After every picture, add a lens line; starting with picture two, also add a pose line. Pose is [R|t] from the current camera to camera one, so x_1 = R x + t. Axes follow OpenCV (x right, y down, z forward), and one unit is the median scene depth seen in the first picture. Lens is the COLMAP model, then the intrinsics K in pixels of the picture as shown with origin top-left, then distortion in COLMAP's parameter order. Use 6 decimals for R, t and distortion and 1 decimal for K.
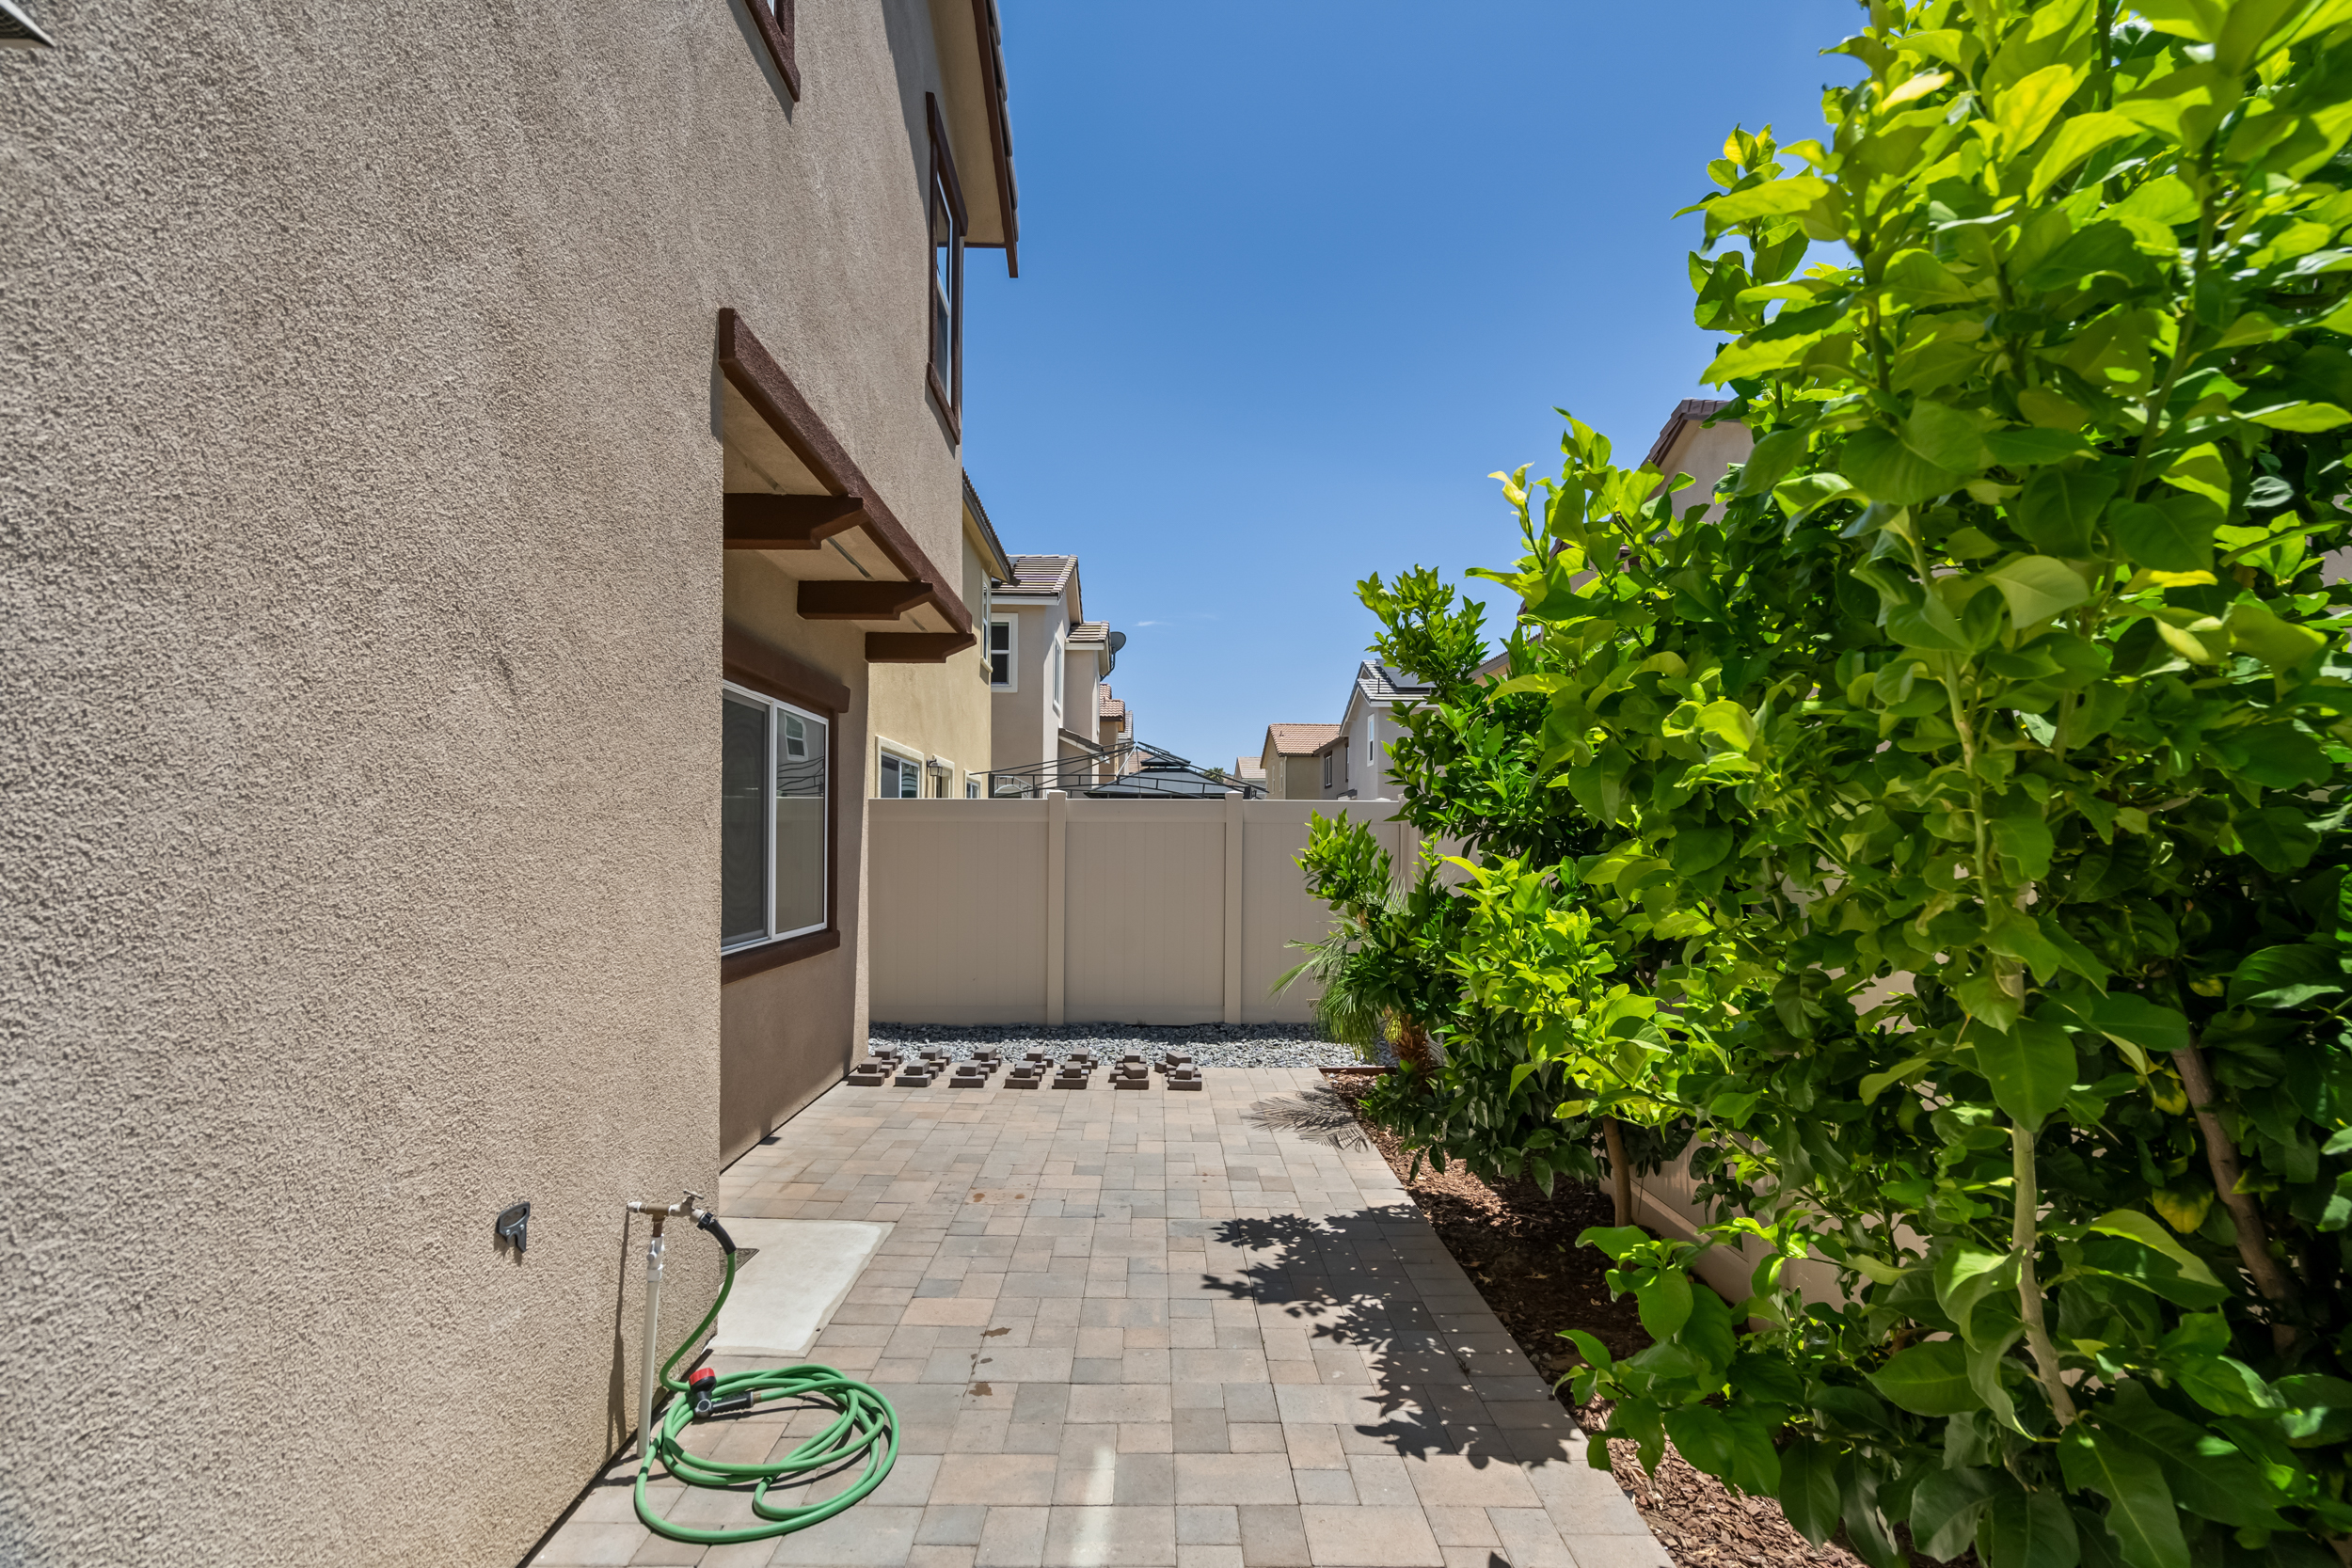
lens RADIAL K [[1071.7, 0, 1161.2], [0, 1071.7, 786.5], [0, 0, 1]] dist [-0.001311, 0.002037]
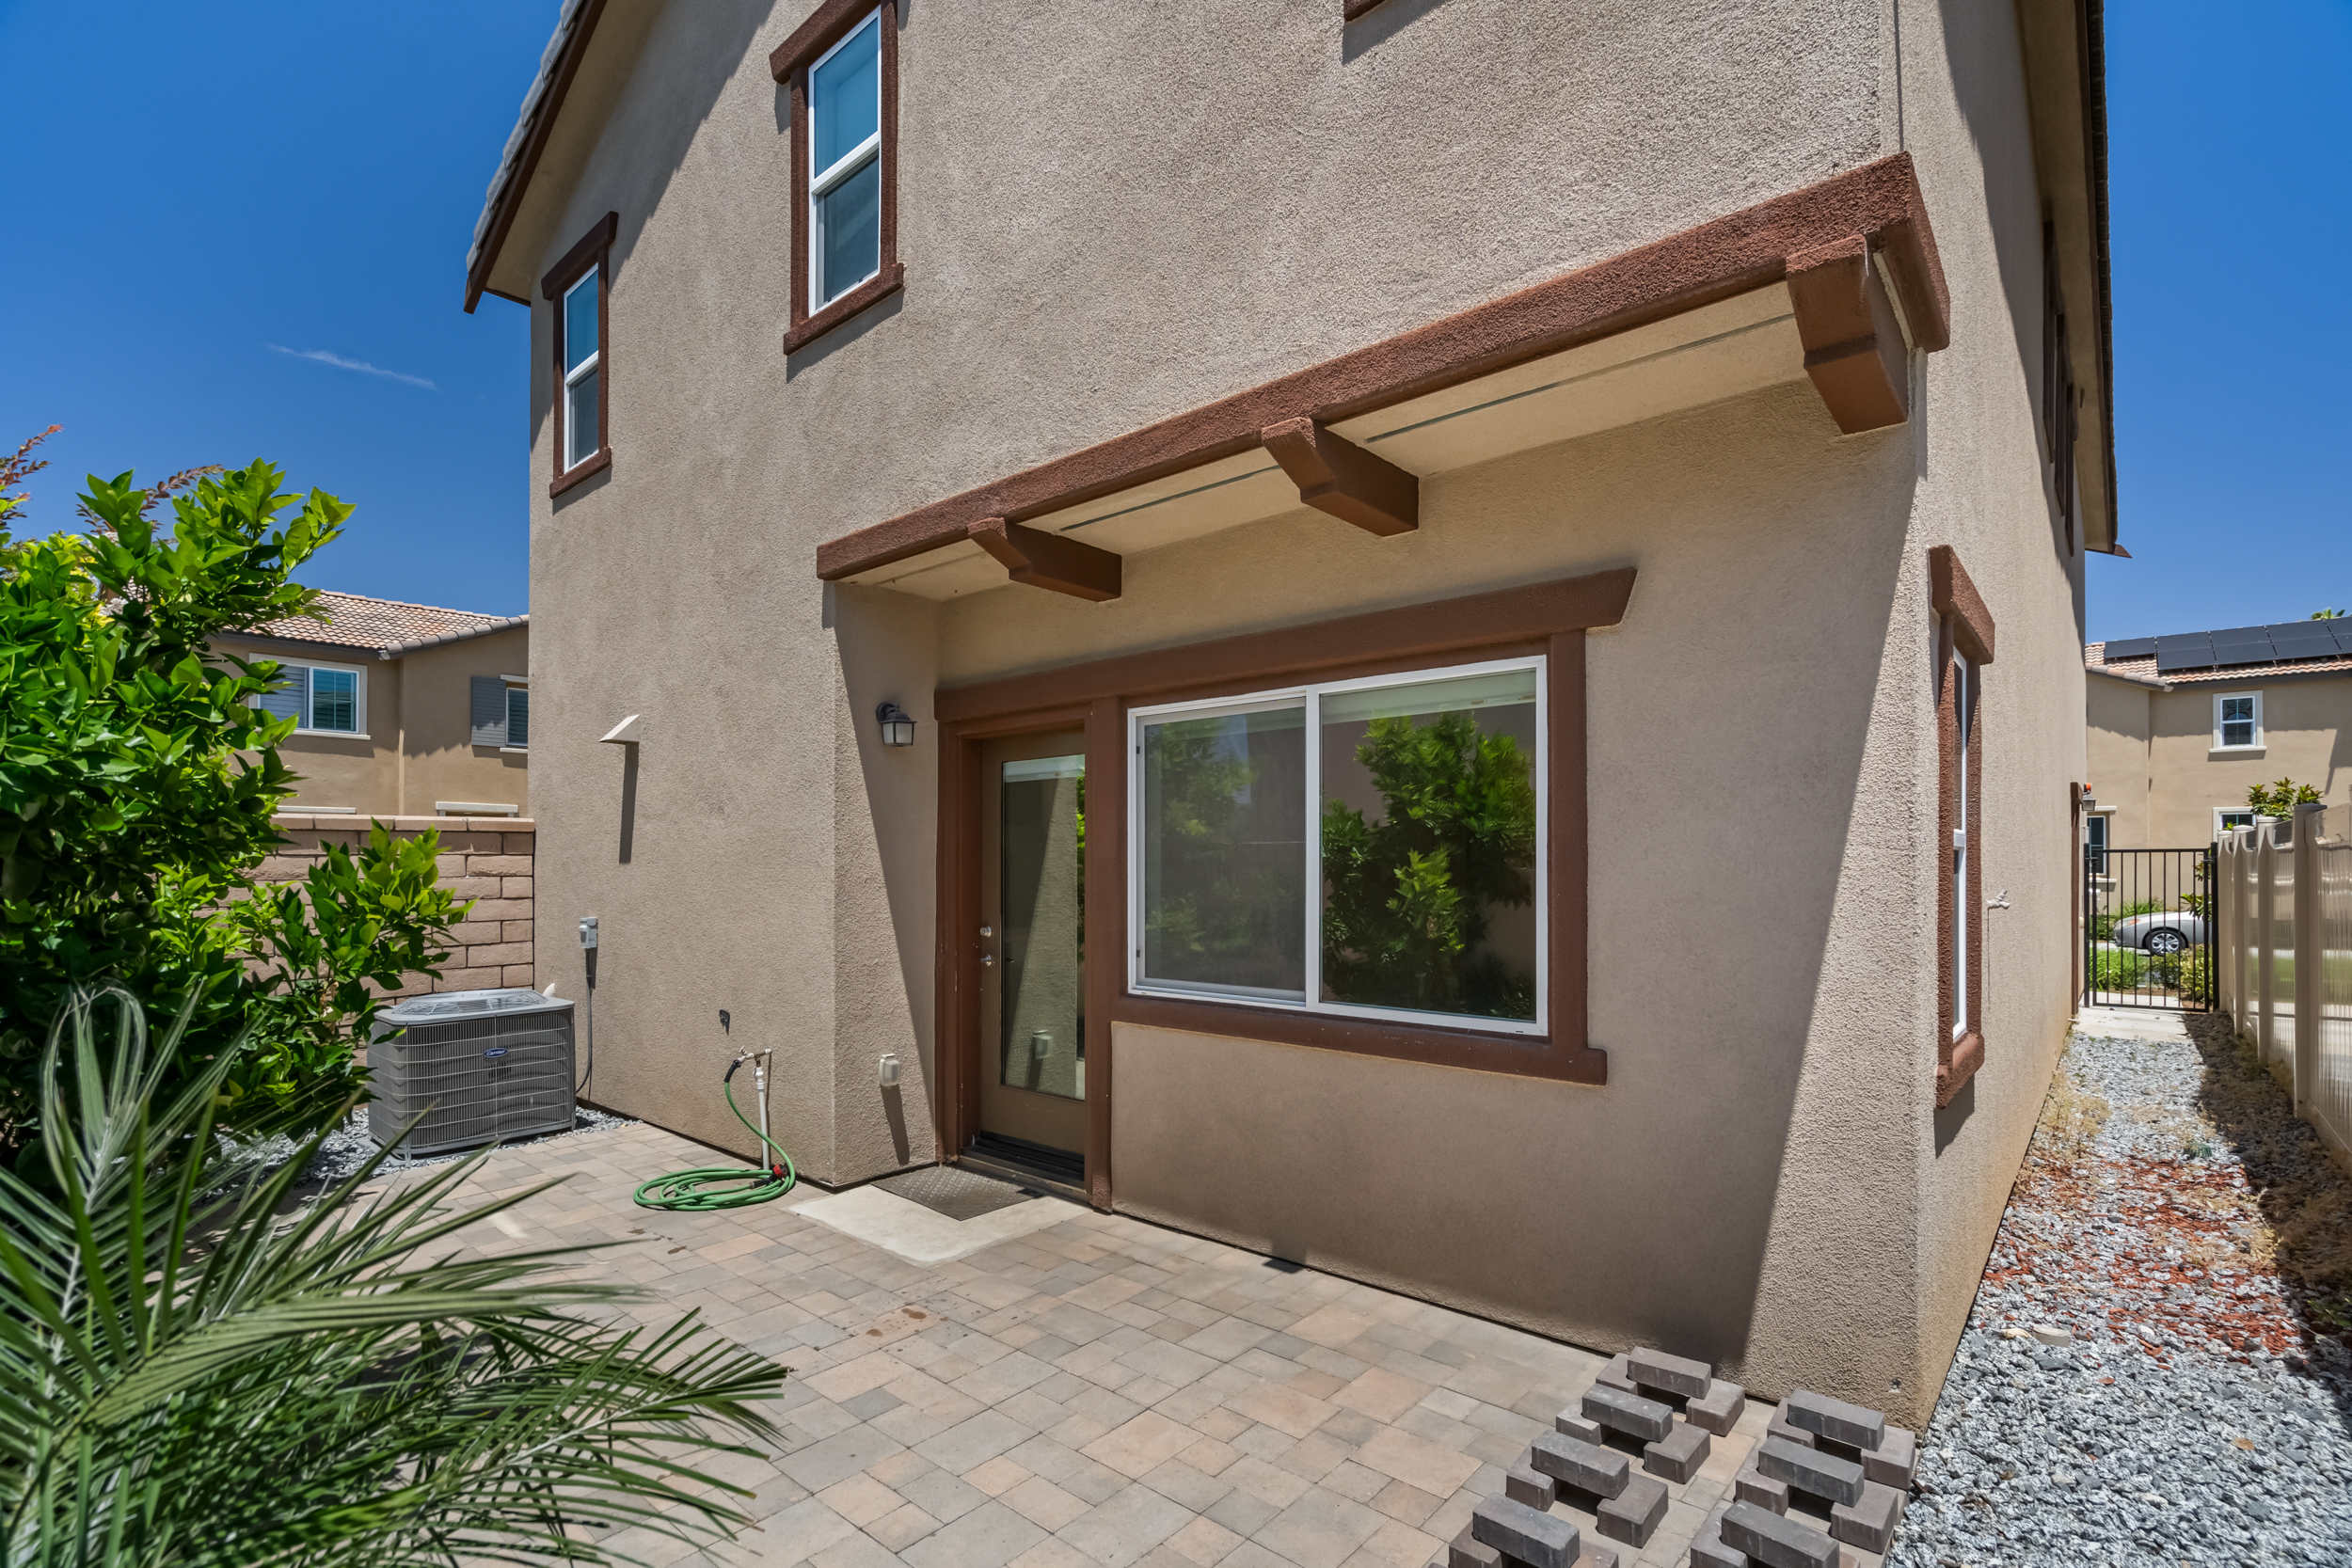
lens RADIAL K [[1071.7, 0, 1181.5], [0, 1071.7, 865.7], [0, 0, 1]] dist [-0.001311, 0.002037]
pose [[-0.659982, -0.001936, -0.751279, 0.372037], [0.035950, 0.998770, -0.034156, 0.096958], [0.750421, -0.049551, -0.659100, 2.076522]]
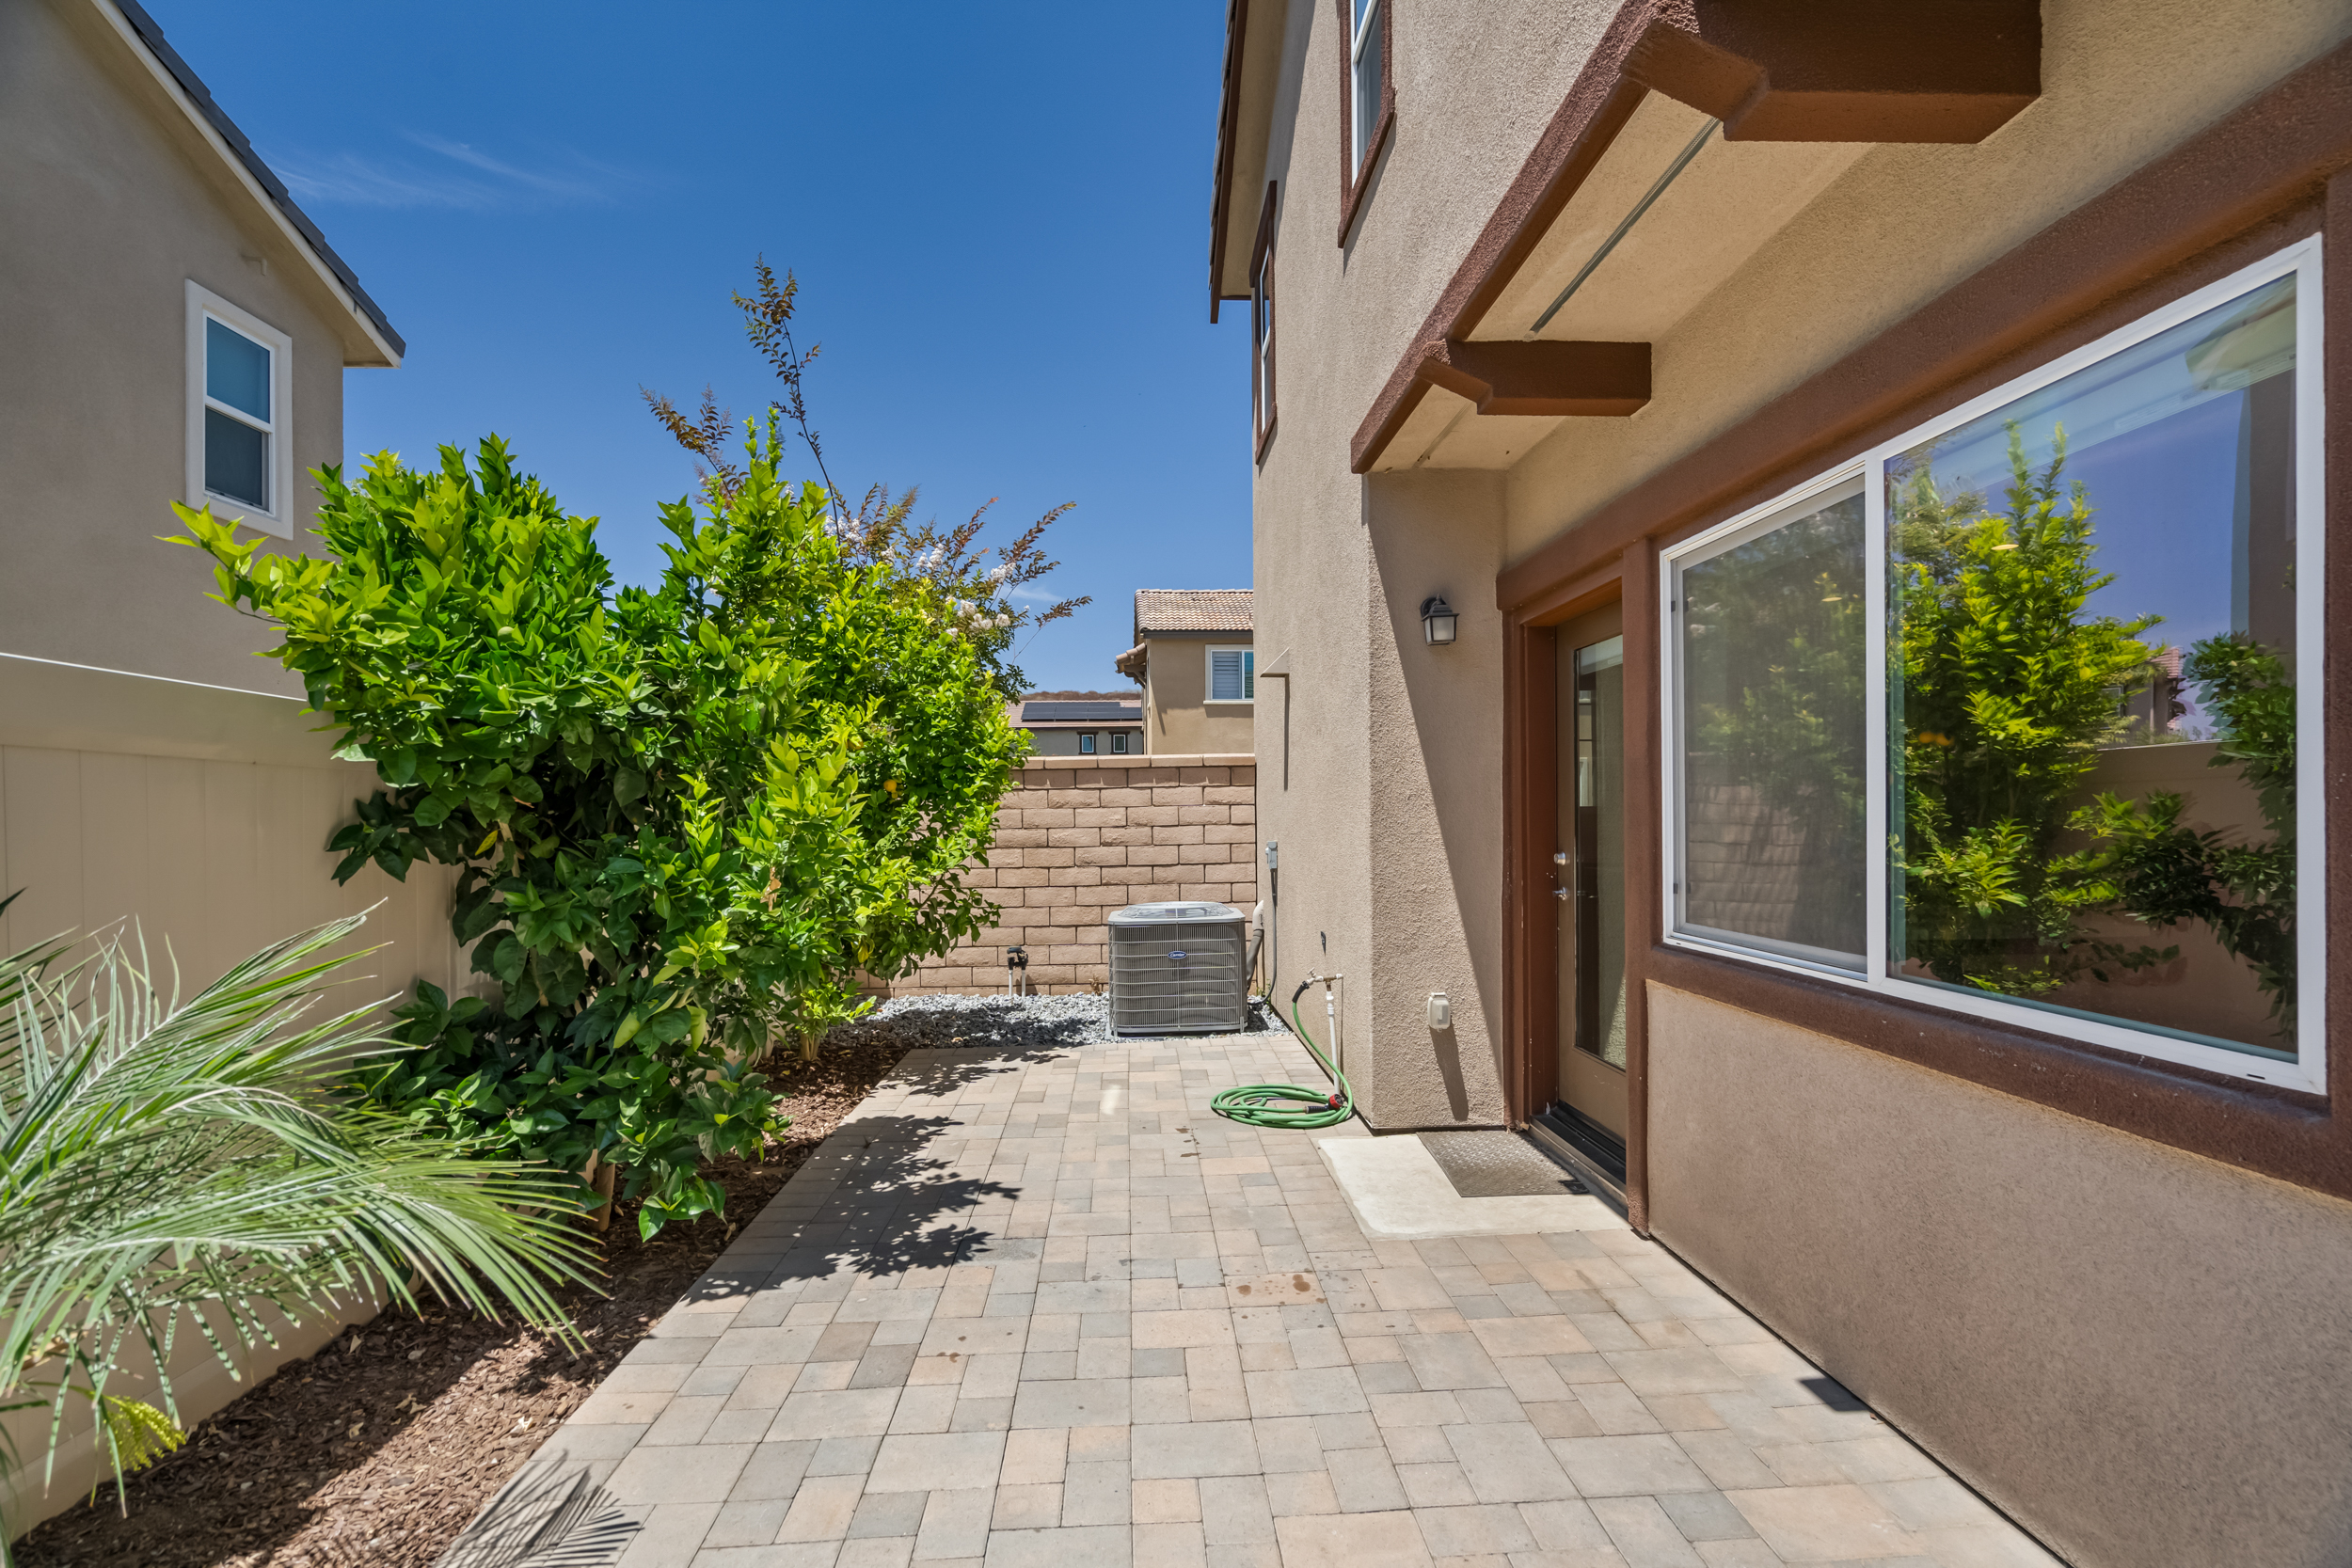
lens RADIAL K [[1071.7, 0, 1182.5], [0, 1071.7, 820.1], [0, 0, 1]] dist [-0.001311, 0.002037]
pose [[-0.998813, 0.008918, -0.047886, -0.075150], [0.010944, 0.999049, -0.042213, 0.130667], [0.047464, -0.042687, -0.997960, 2.089777]]
